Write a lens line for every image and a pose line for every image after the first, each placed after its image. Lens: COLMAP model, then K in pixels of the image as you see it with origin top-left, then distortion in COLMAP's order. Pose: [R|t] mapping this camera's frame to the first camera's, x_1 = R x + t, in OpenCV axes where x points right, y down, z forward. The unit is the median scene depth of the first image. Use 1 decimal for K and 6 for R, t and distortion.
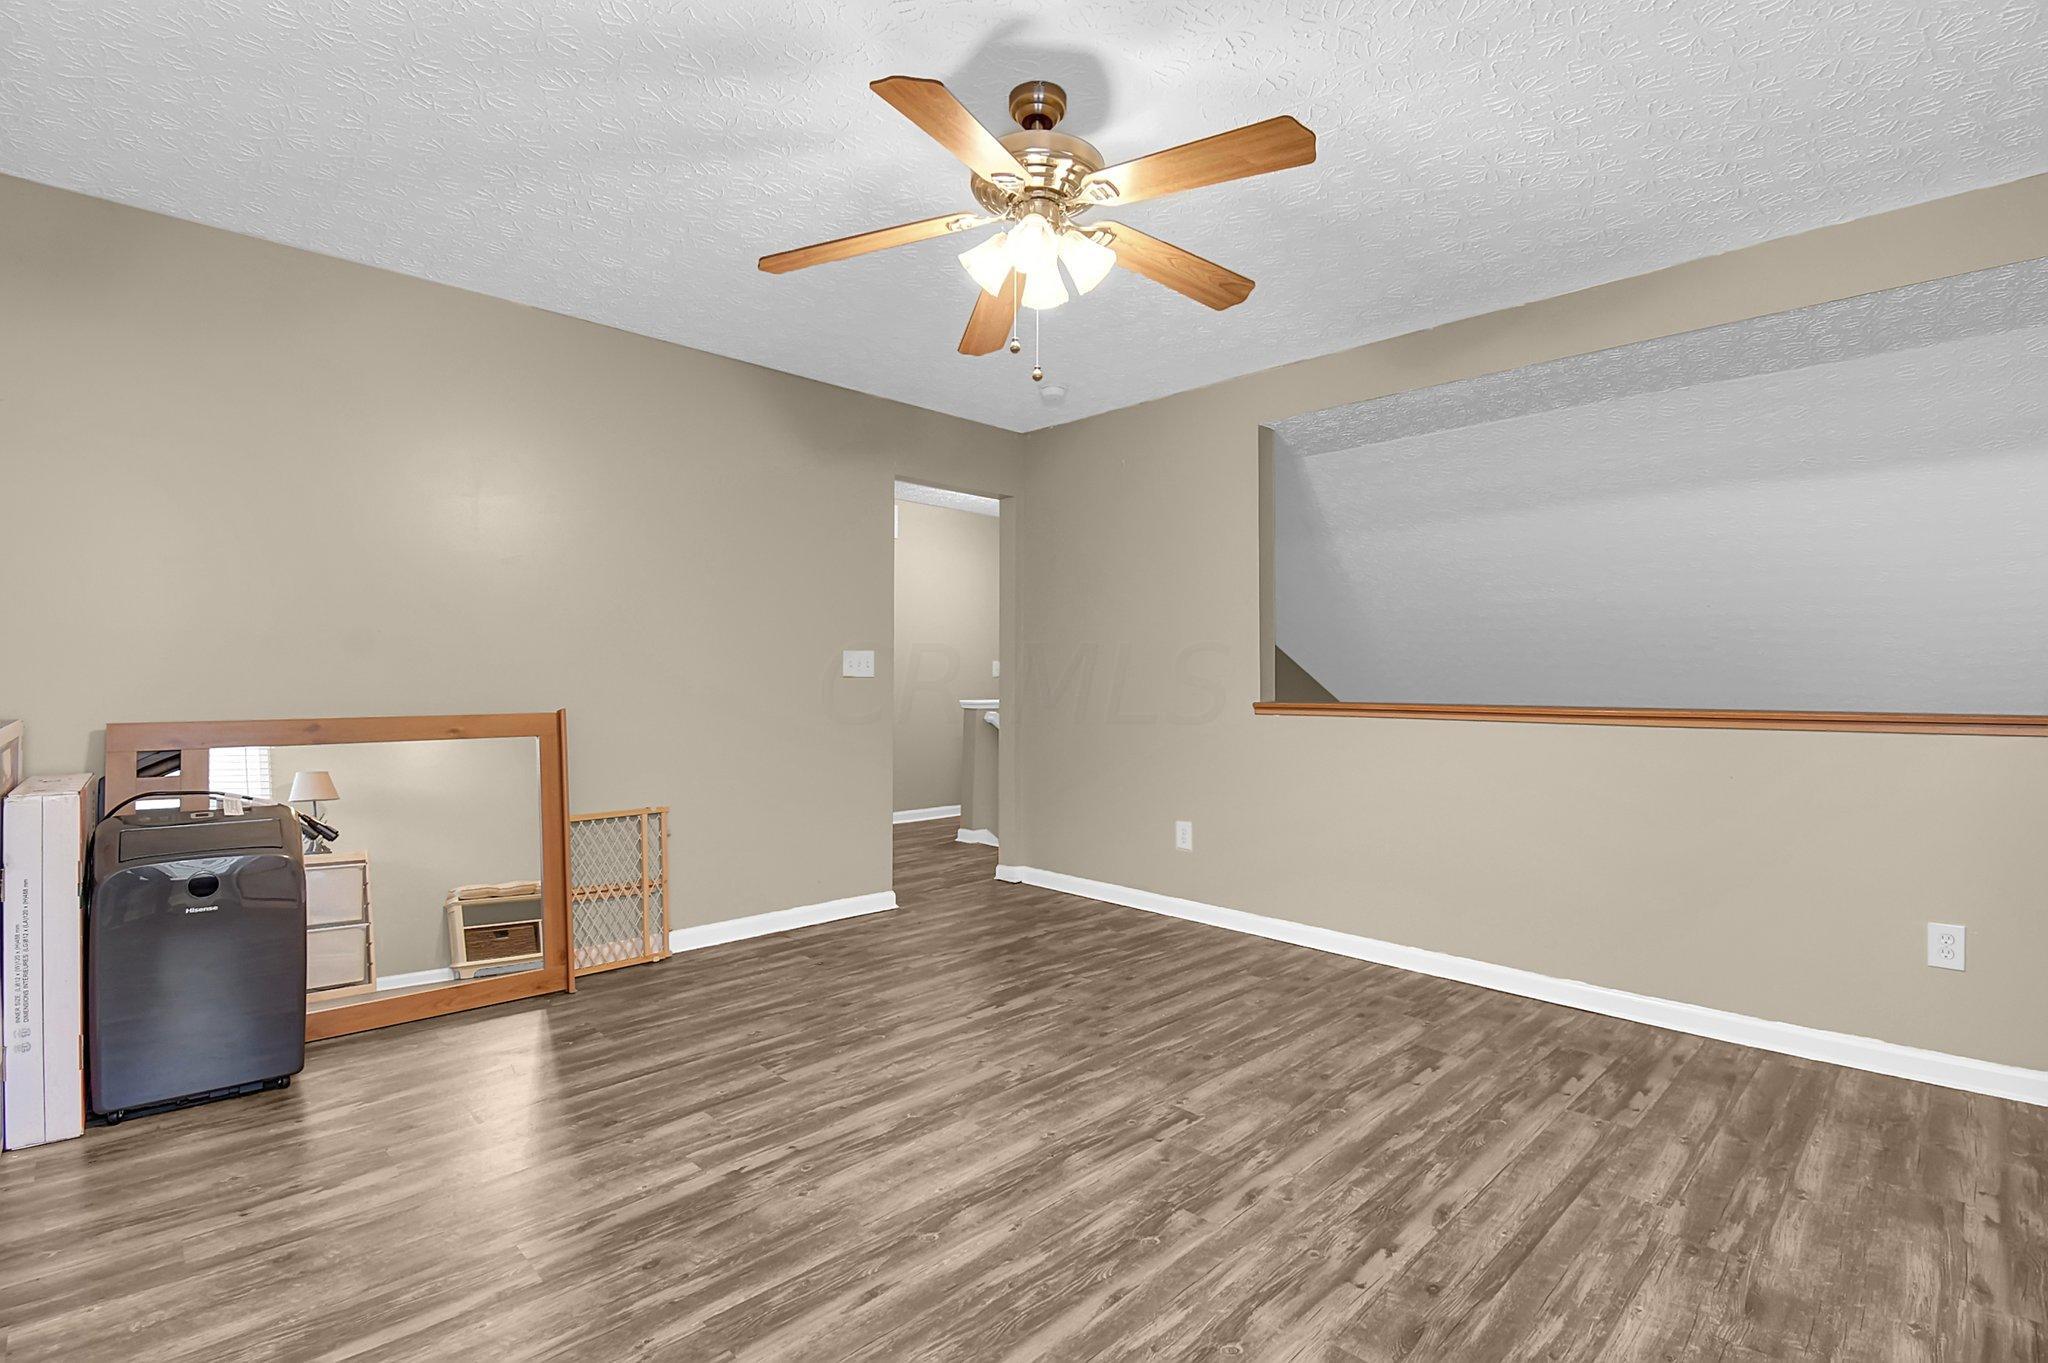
lens RADIAL K [[957.4, 0, 1023.1], [0, 957.4, 682.5], [0, 0, 1]] dist [0.004056, -0.014744]
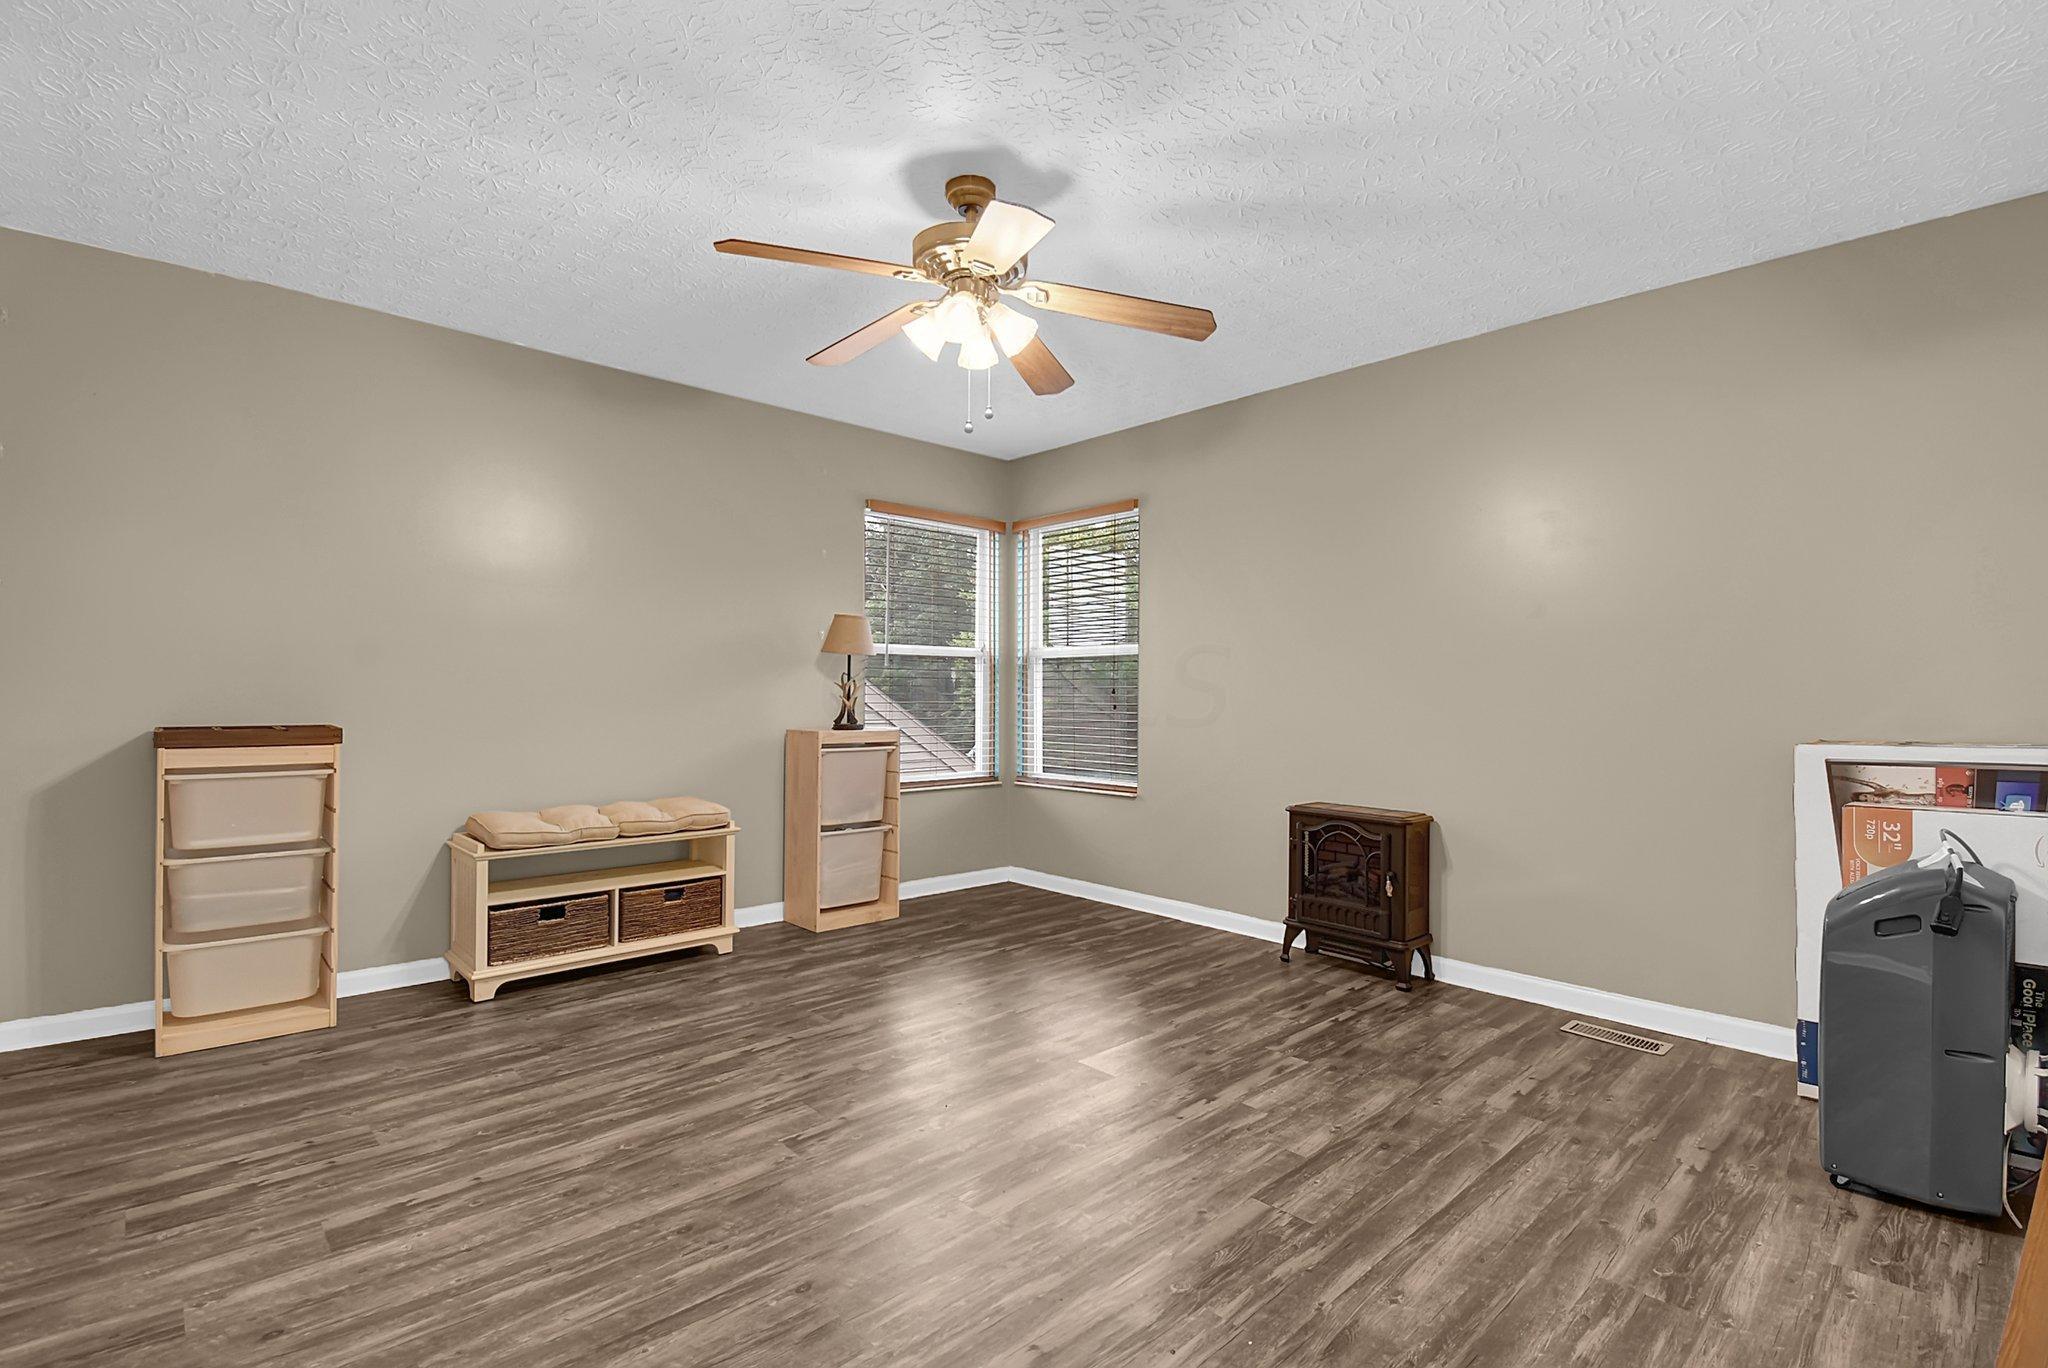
lens RADIAL K [[889.9, 0, 1020.1], [0, 889.9, 685.2], [0, 0, 1]] dist [-0.012917, -0.006546]
pose [[-0.999556, -0.012330, 0.027127, -0.075331], [-0.012517, 0.999899, -0.006744, -0.002689], [-0.027041, -0.007080, -0.999609, 1.934146]]
